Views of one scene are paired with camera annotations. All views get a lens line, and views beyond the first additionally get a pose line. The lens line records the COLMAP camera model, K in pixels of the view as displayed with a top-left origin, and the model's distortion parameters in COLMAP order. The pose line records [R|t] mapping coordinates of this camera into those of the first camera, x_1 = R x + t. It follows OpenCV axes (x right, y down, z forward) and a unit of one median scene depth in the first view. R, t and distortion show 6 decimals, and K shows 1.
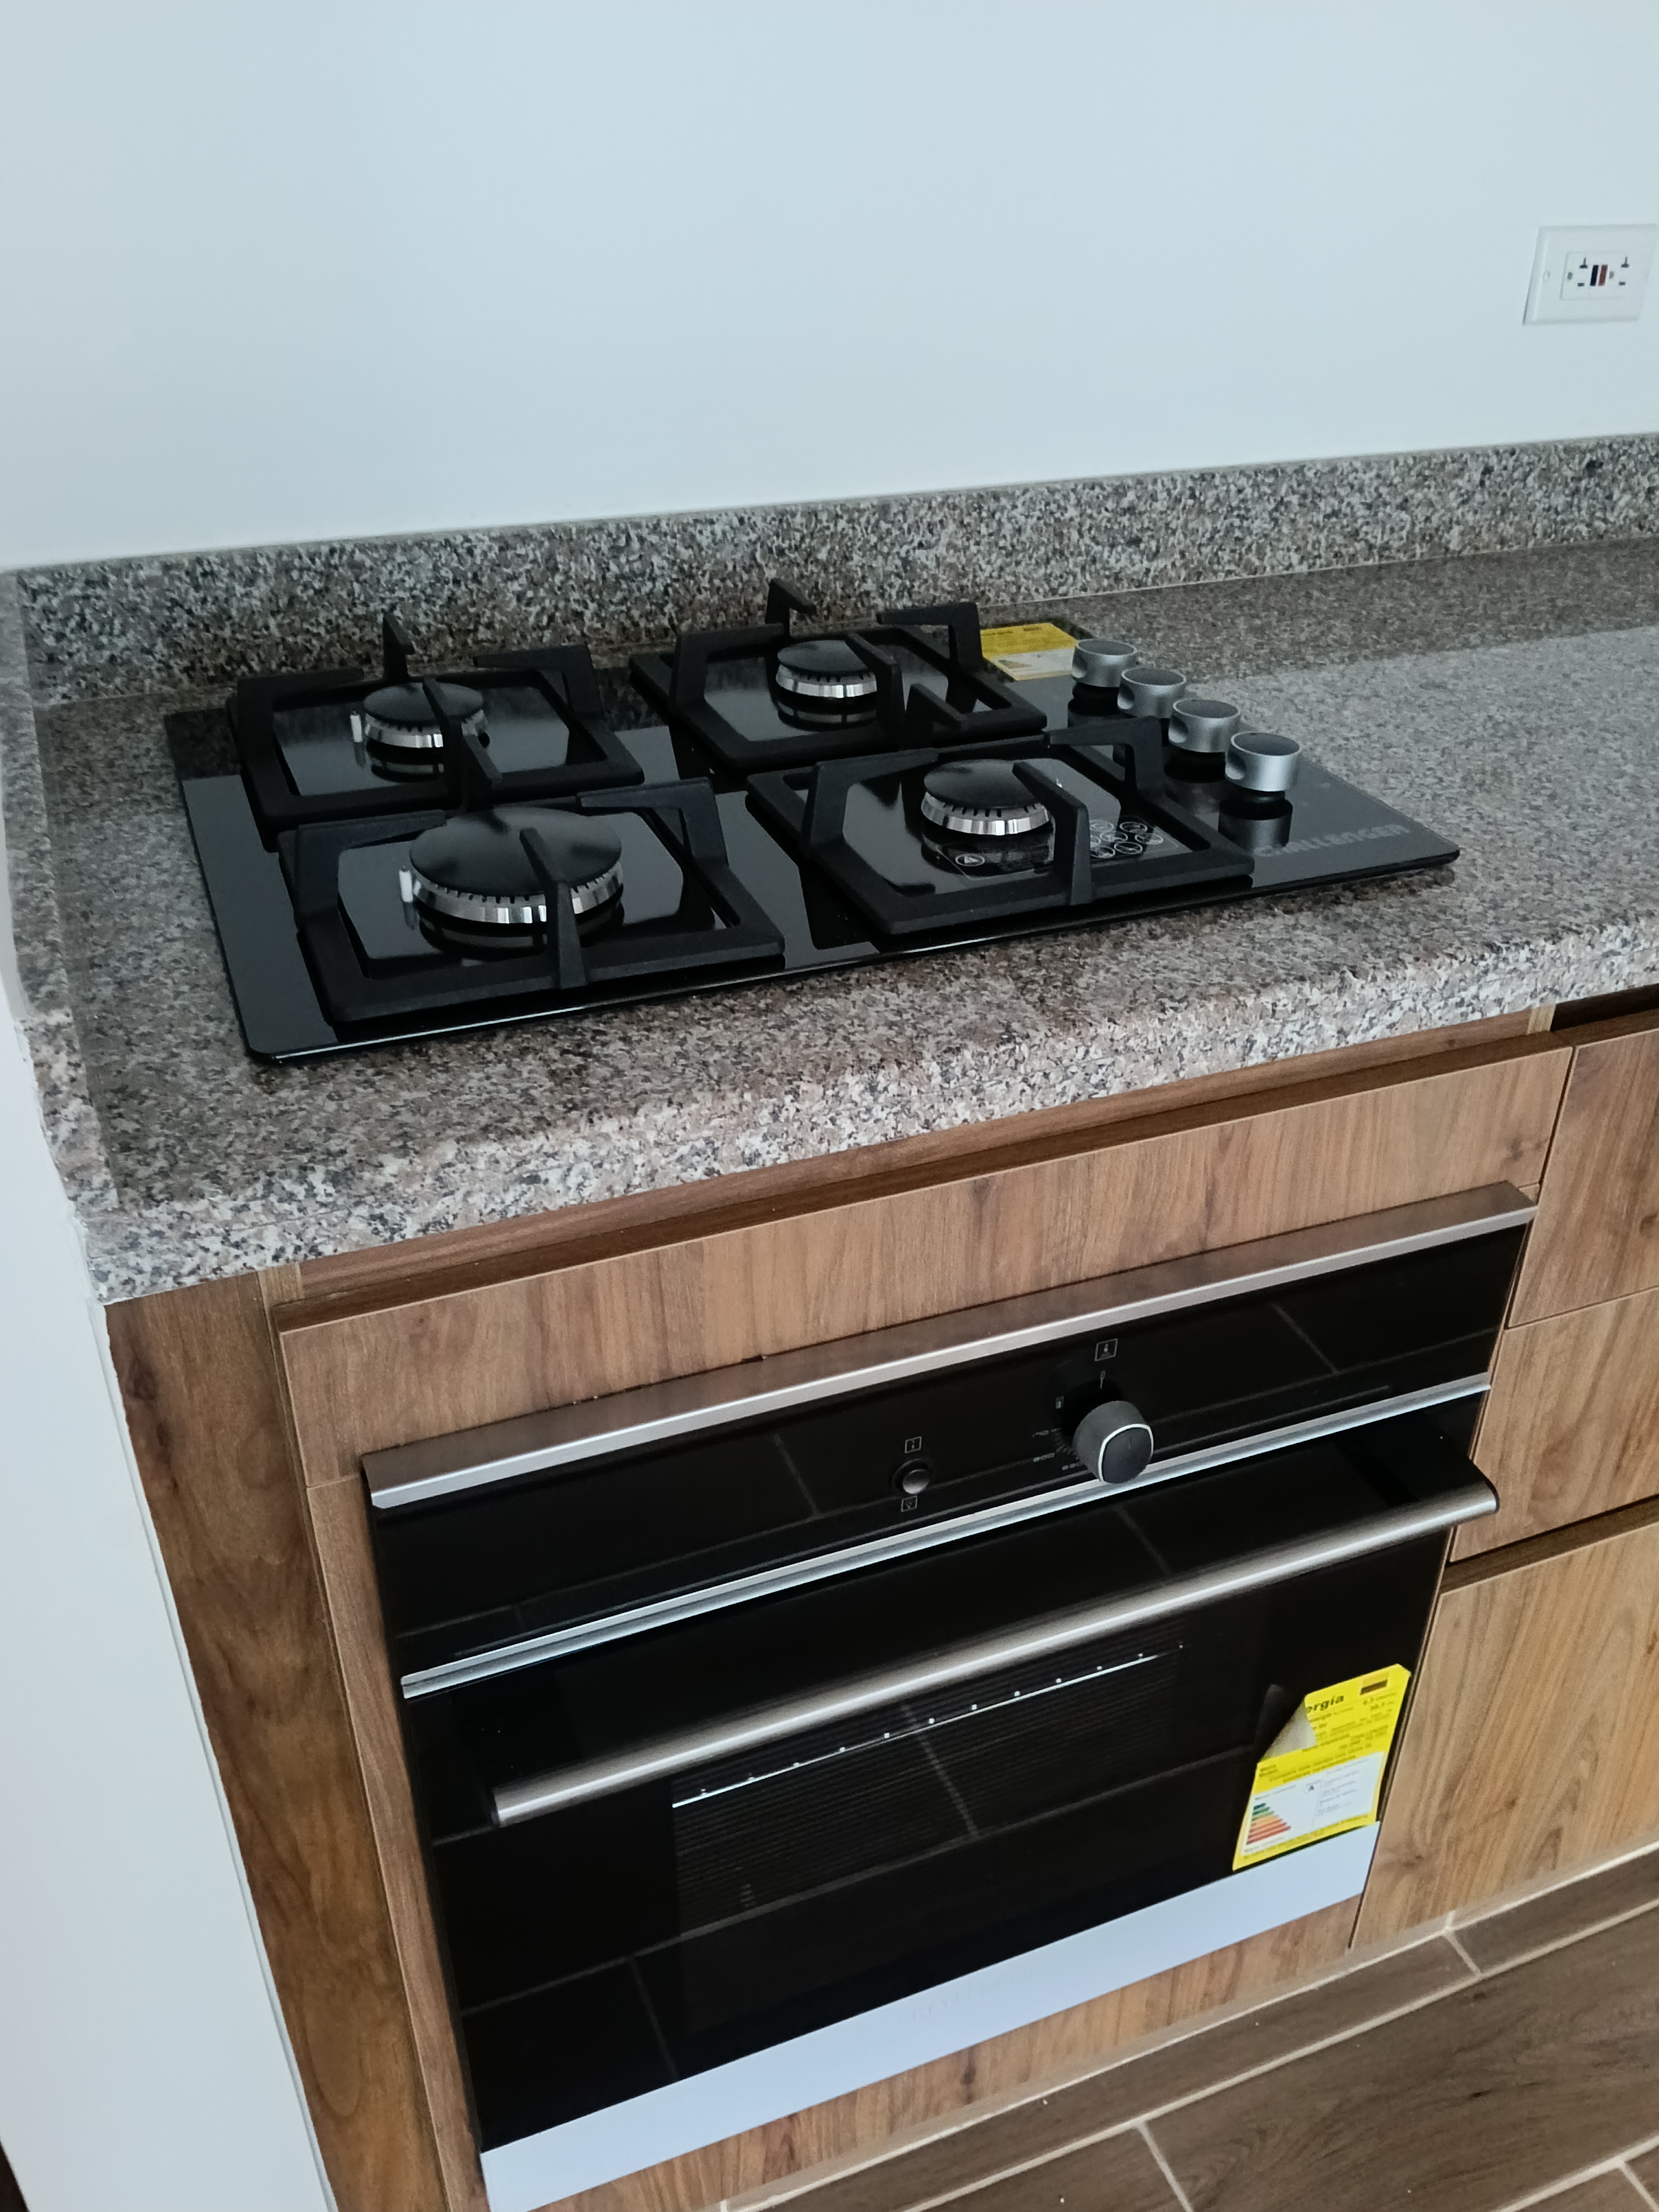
lens RADIAL K [[1809.3, 0, 829.5], [0, 1809.3, 1106.0], [0, 0, 1]] dist [0.115709, -0.266475]
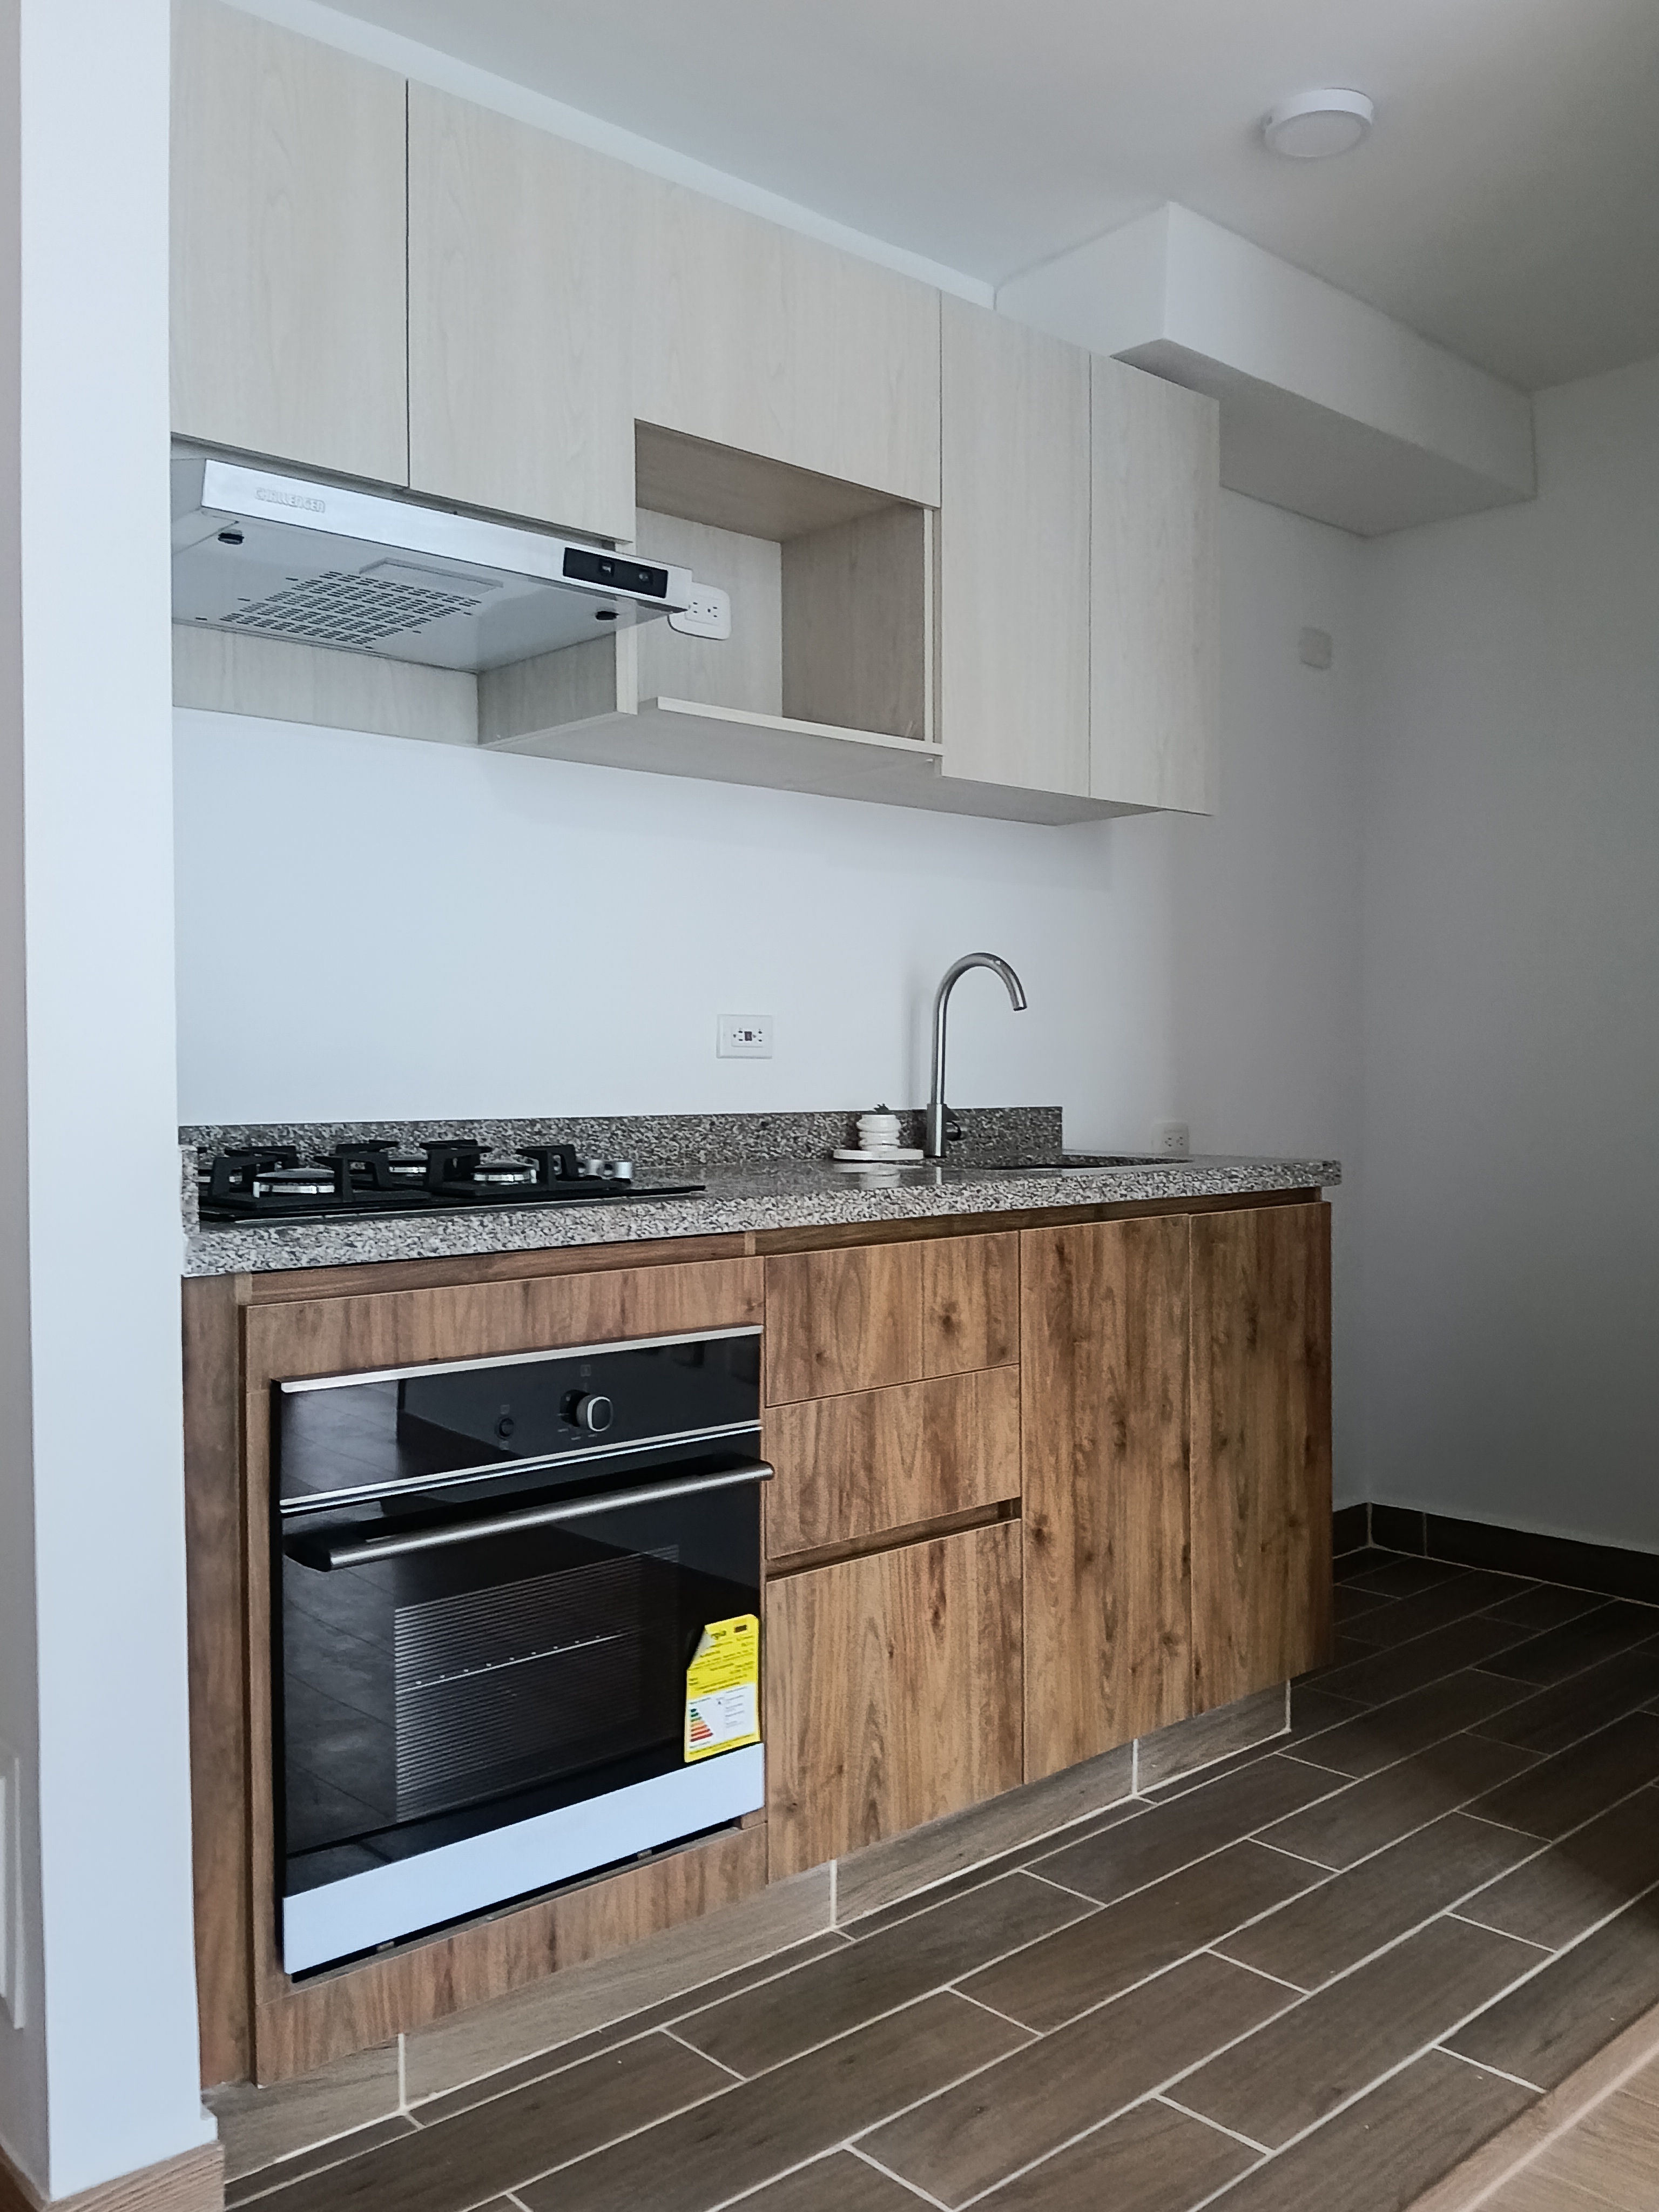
lens RADIAL K [[1809.3, 0, 829.5], [0, 1809.3, 1106.0], [0, 0, 1]] dist [0.115709, -0.266475]
pose [[0.937772, -0.017129, 0.346830, -0.270974], [0.187976, 0.864831, -0.465545, 0.762188], [-0.291975, 0.501770, 0.814234, -0.863082]]
